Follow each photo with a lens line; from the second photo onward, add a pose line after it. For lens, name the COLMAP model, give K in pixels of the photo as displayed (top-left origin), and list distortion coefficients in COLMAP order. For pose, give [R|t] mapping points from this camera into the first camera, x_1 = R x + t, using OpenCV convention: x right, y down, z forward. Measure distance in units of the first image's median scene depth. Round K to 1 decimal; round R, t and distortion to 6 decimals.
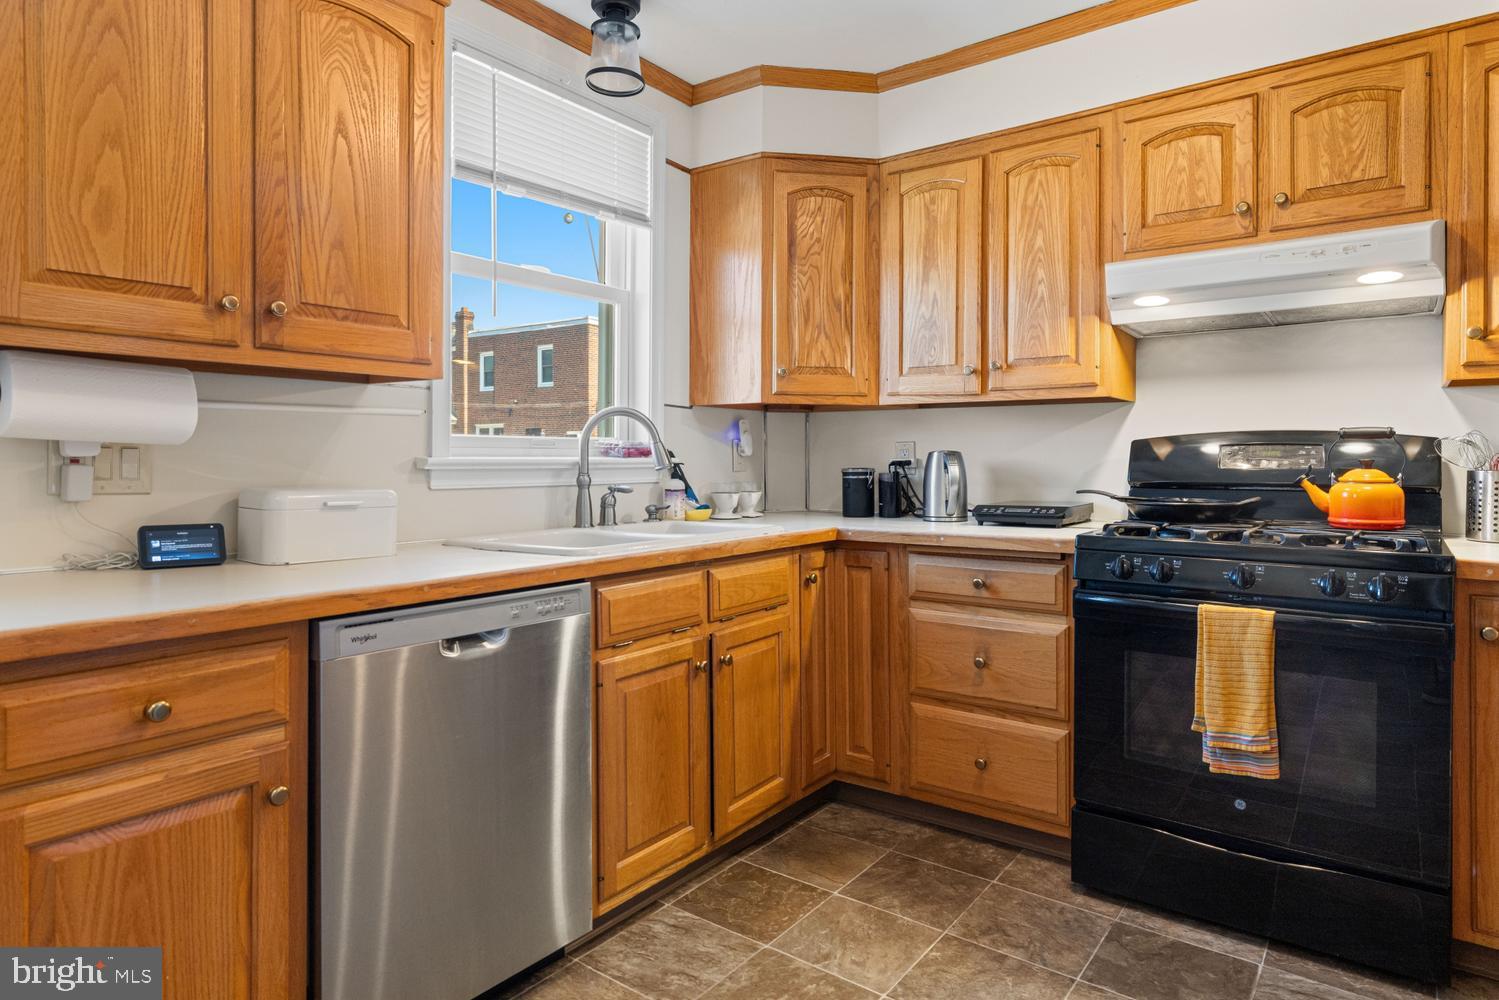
lens RADIAL K [[863.8, 0, 747.9], [0, 863.8, 450.9], [0, 0, 1]] dist [0.001575, -0.001551]
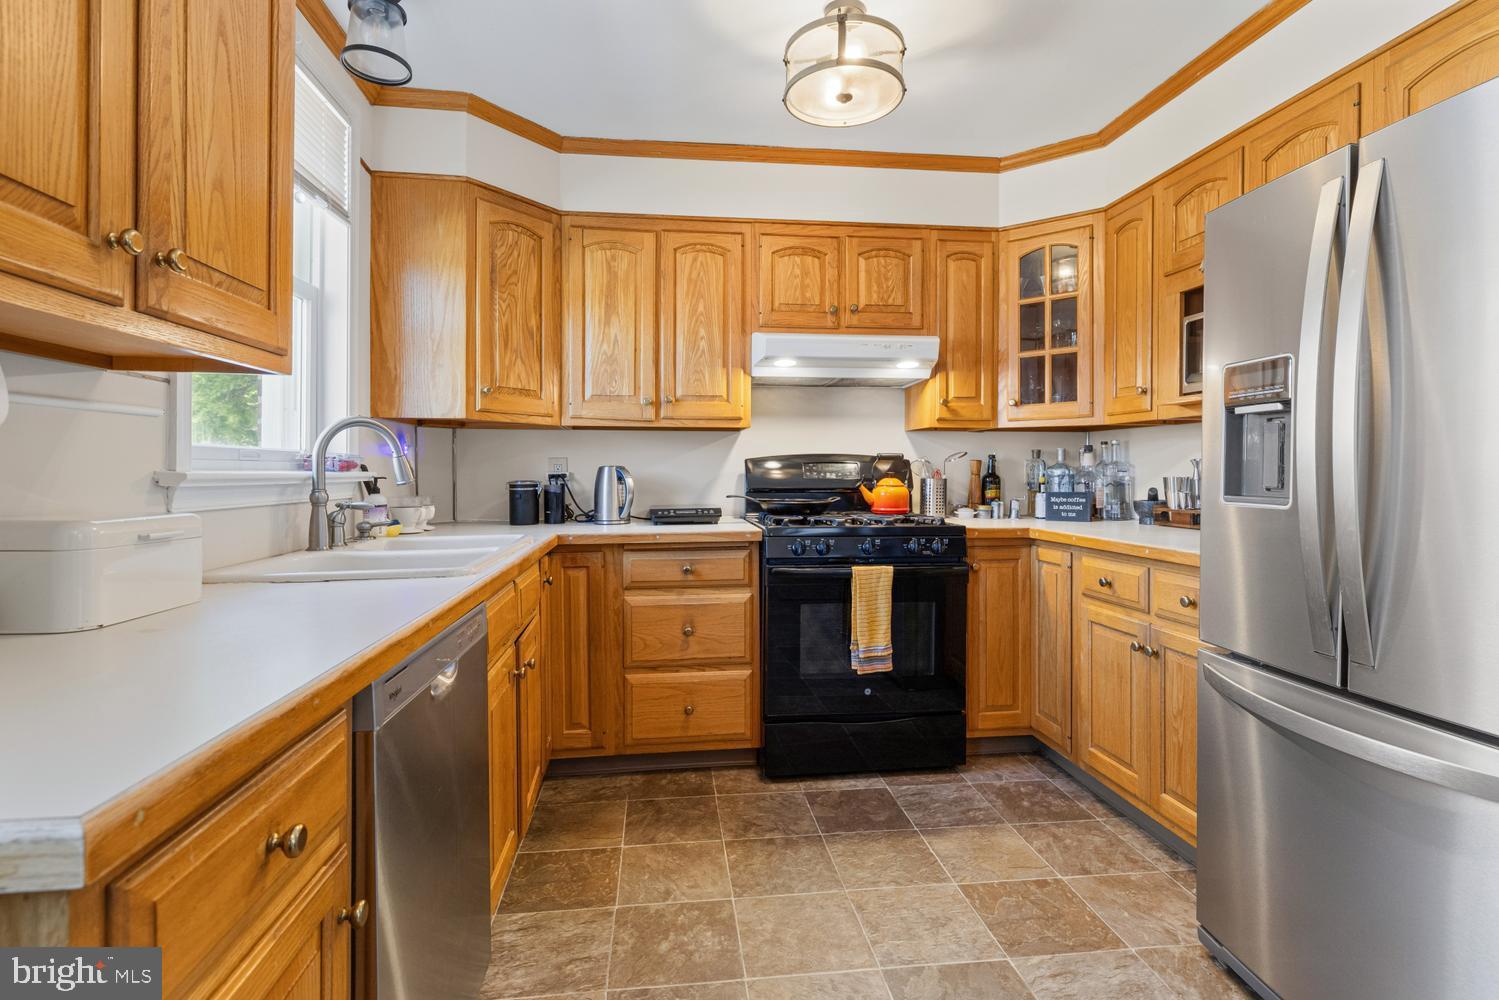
lens RADIAL K [[723.0, 0, 749.0], [0, 723.0, 468.3], [0, 0, 1]] dist [-0.000197, -0.000263]
pose [[0.718117, 0.002588, 0.695918, -0.403185], [-0.005536, 0.999983, 0.001993, 0.000317], [-0.695900, -0.005283, 0.718119, 0.165028]]
